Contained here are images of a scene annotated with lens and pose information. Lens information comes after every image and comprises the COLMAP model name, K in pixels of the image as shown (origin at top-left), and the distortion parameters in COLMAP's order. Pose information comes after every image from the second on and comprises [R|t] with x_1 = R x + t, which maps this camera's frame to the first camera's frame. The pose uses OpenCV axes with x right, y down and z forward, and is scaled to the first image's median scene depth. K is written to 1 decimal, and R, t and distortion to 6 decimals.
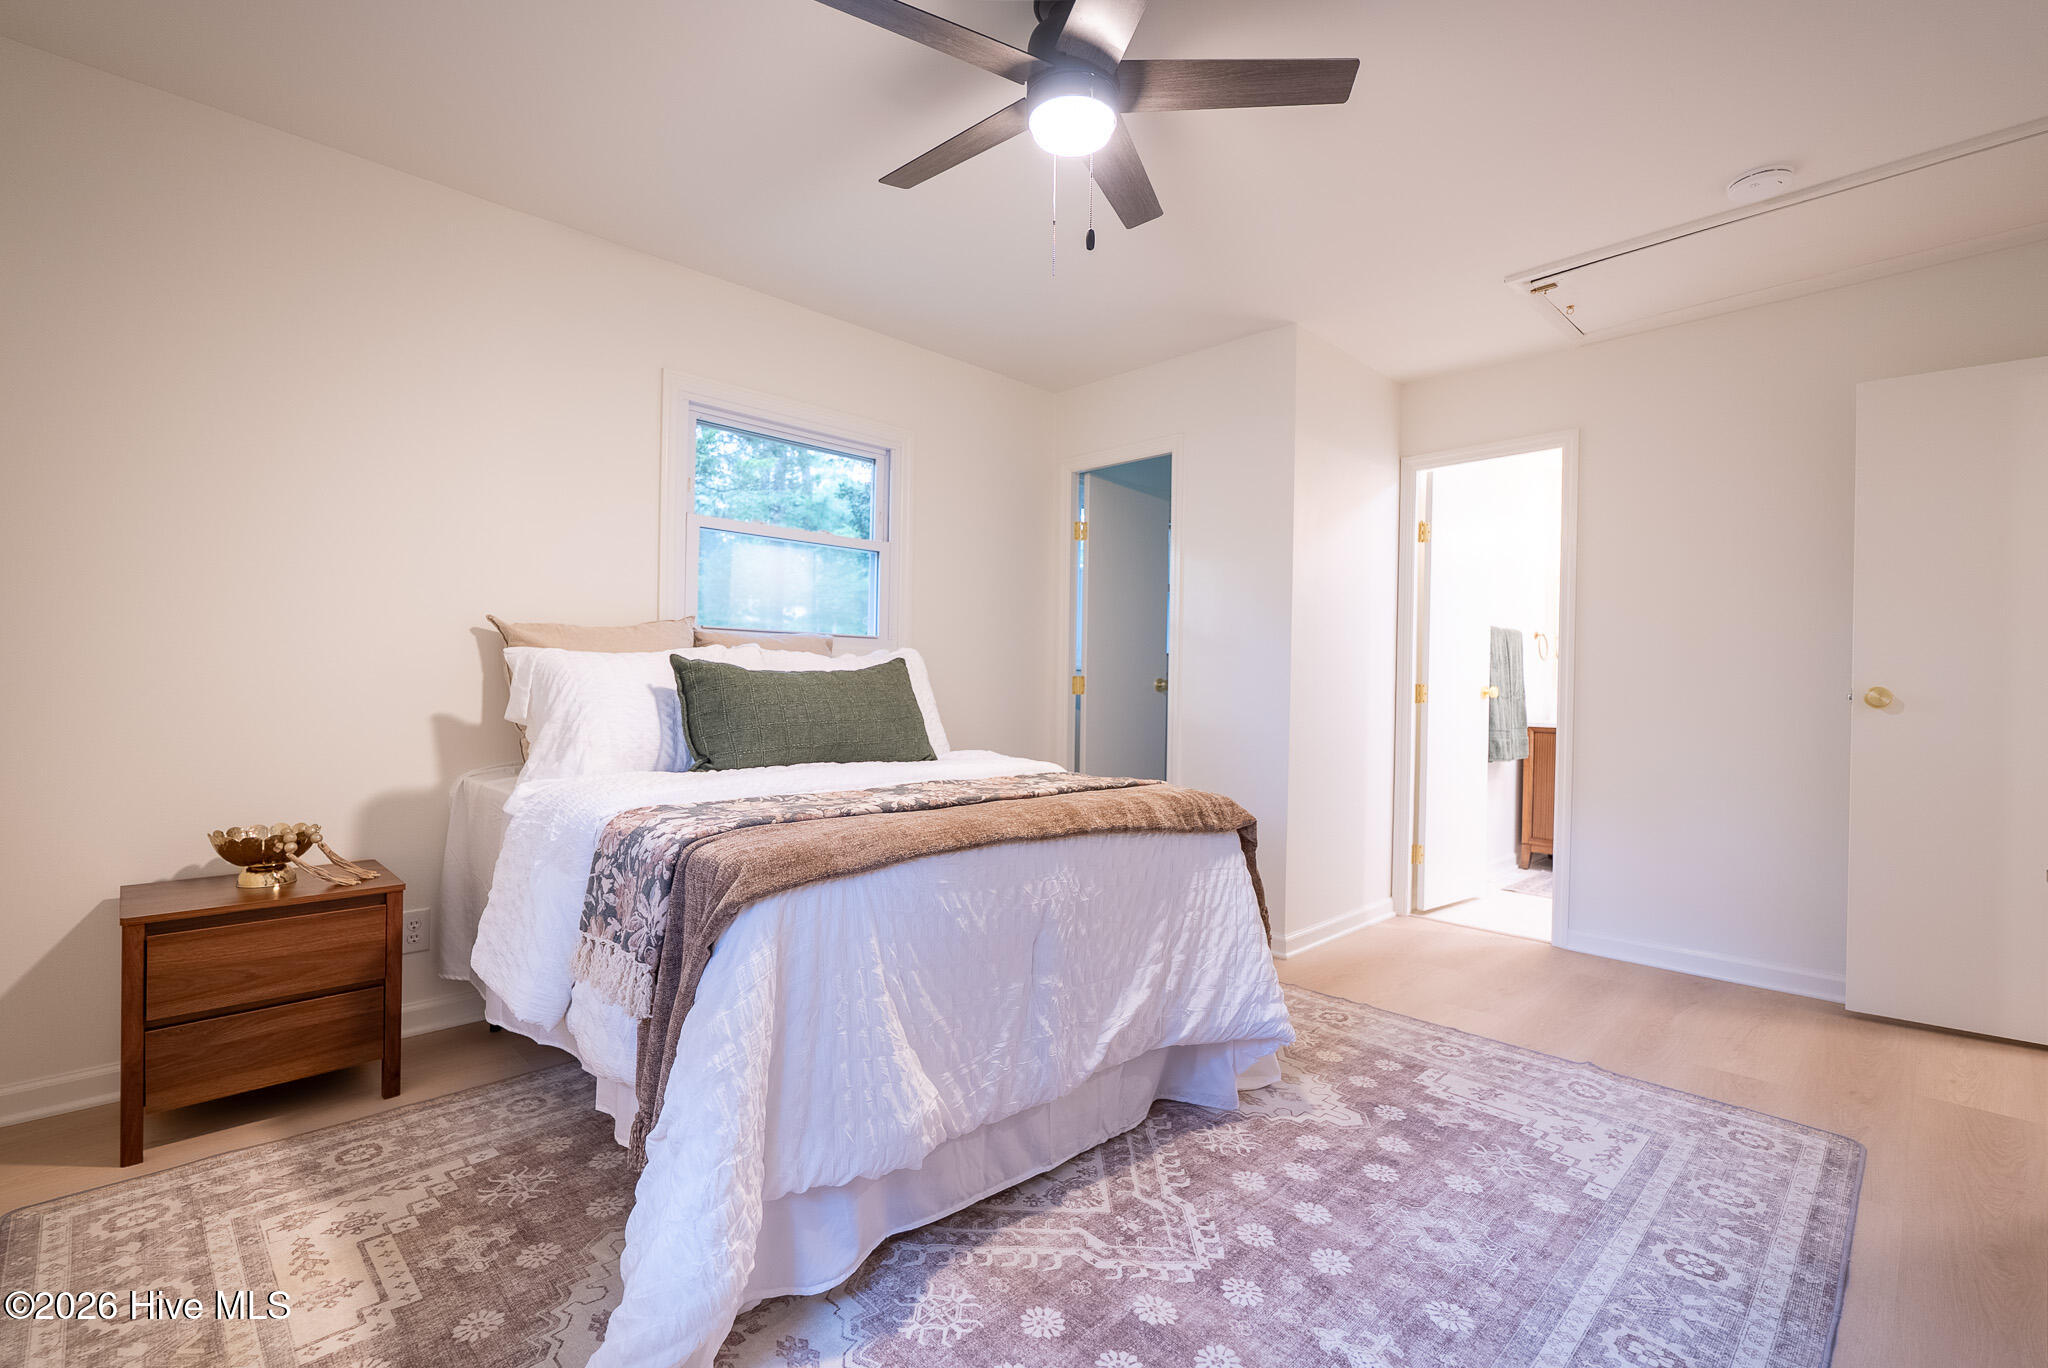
lens RADIAL K [[903.9, 0, 1028.2], [0, 903.9, 686.9], [0, 0, 1]] dist [-0.007277, 0.001314]
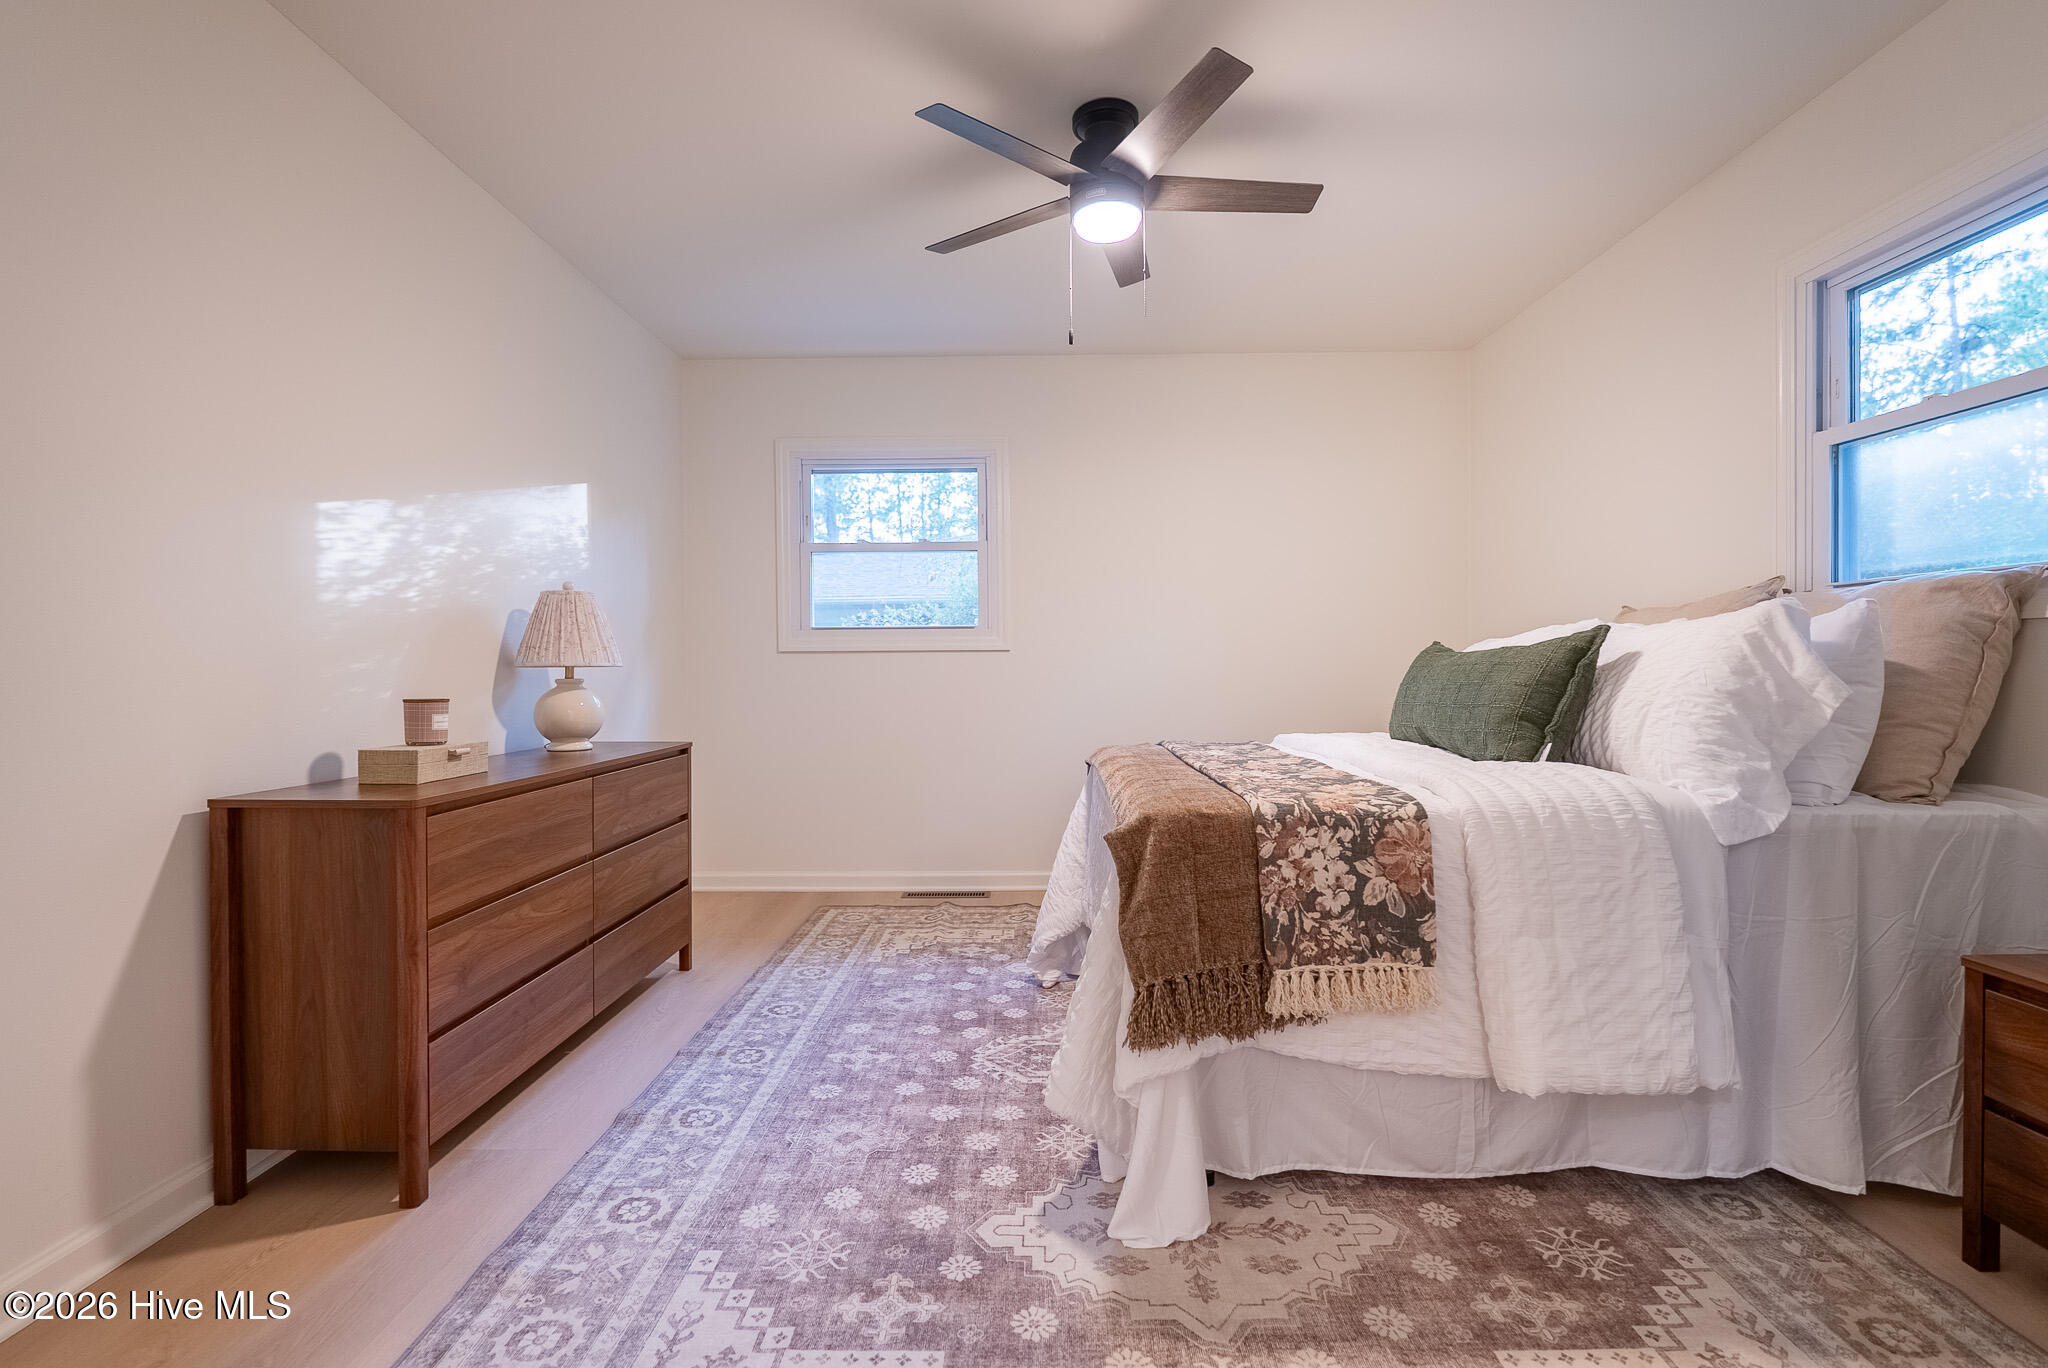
lens RADIAL K [[903.9, 0, 1023.4], [0, 903.9, 678.1], [0, 0, 1]] dist [-0.007277, 0.001314]
pose [[-0.710238, -0.004448, -0.703948, 1.068695], [-0.008650, 0.999960, 0.002409, 0.013725], [0.703909, 0.007801, -0.710248, 1.894924]]
